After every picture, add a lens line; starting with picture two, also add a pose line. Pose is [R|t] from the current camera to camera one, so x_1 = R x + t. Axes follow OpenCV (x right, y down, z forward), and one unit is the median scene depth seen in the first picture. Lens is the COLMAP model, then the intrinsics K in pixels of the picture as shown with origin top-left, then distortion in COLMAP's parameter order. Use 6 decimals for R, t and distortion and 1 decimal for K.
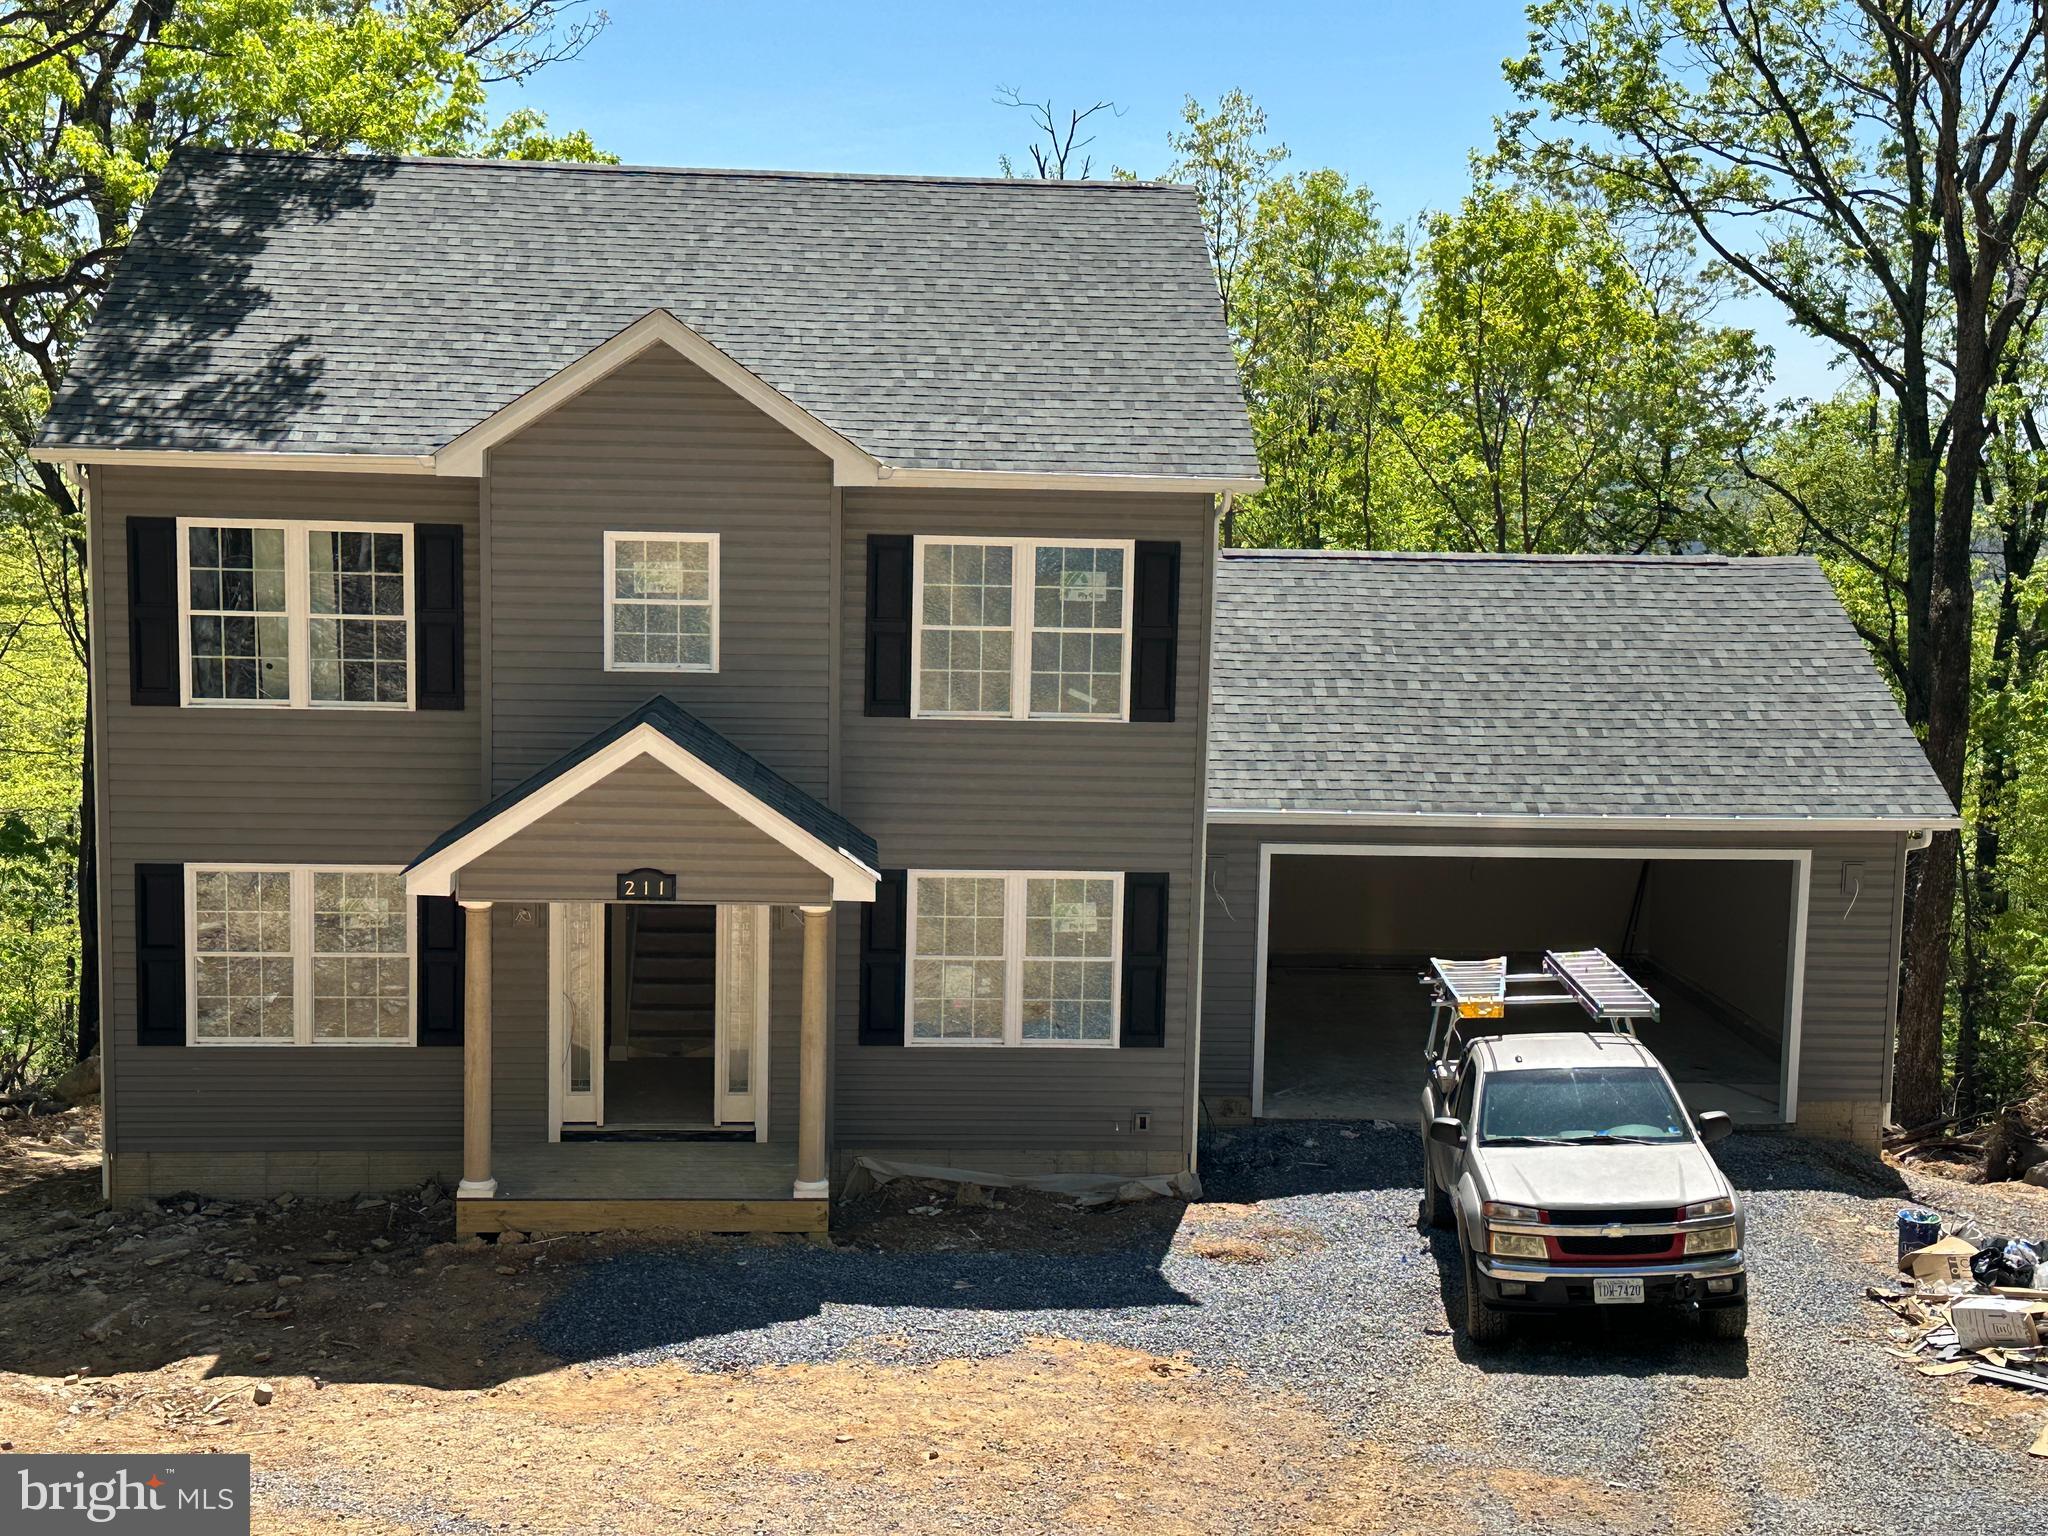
lens RADIAL K [[2630.9, 0, 1021.9], [0, 2630.9, 767.9], [0, 0, 1]] dist [0.134438, 0.000000]
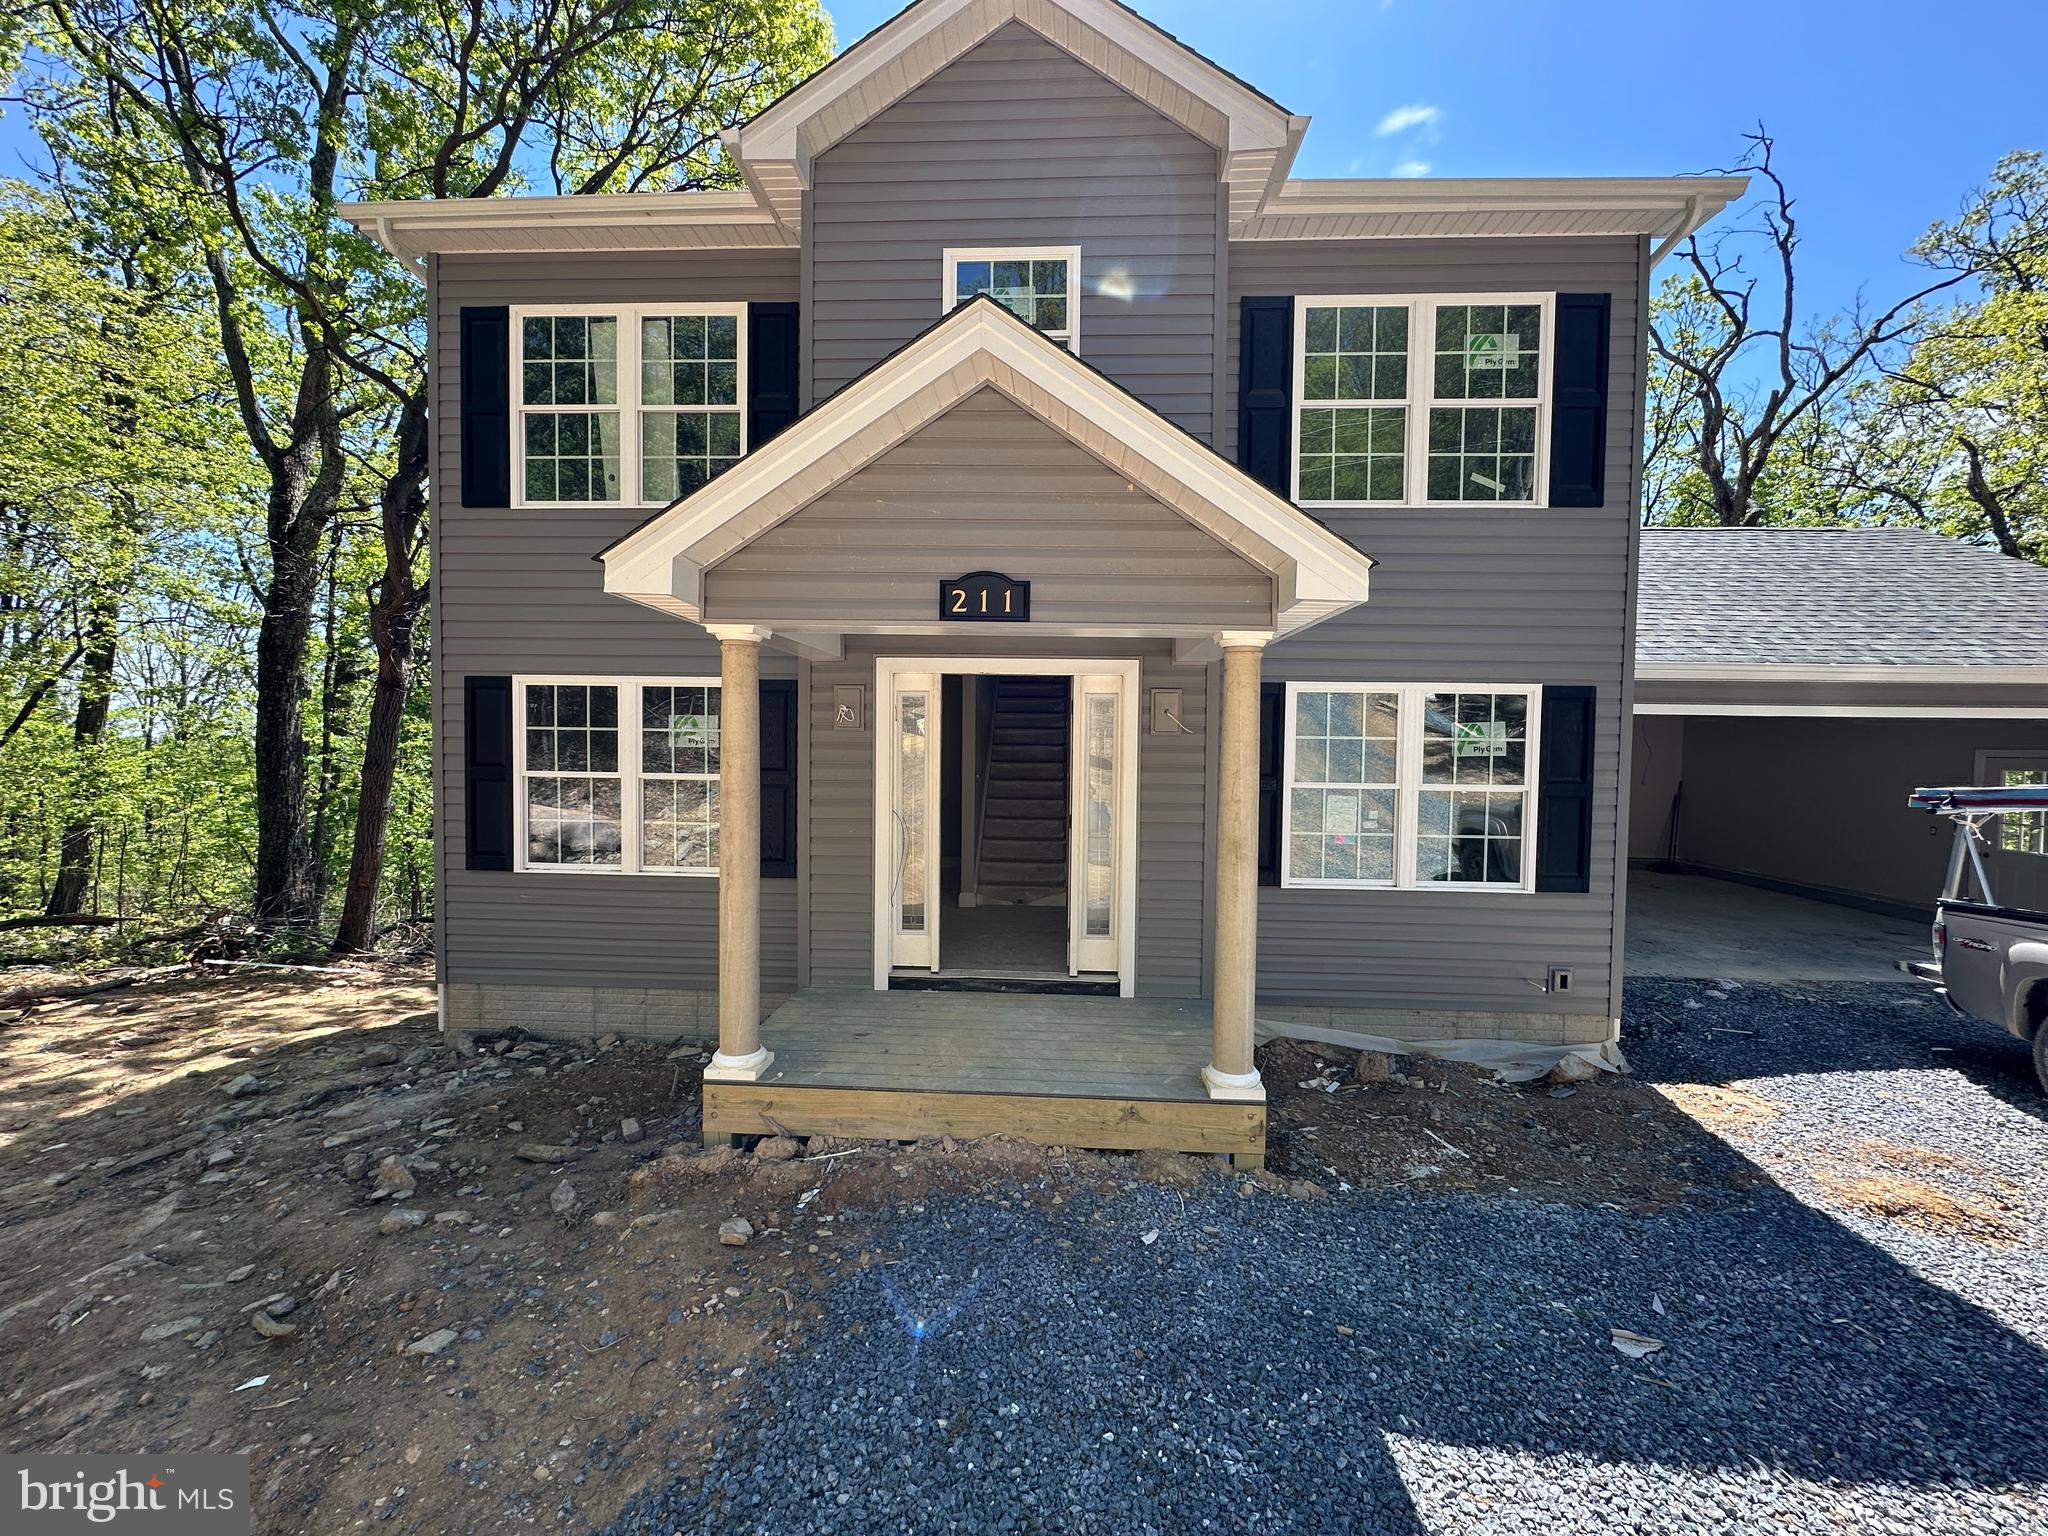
lens RADIAL K [[820.4, 0, 1028.4], [0, 820.4, 767.3], [0, 0, 1]] dist [-0.002464, 0.000161]
pose [[0.993869, -0.004896, -0.110451, -0.100721], [-0.005897, 0.995250, -0.097177, 0.095949], [0.110402, 0.097233, 0.989119, 0.740242]]
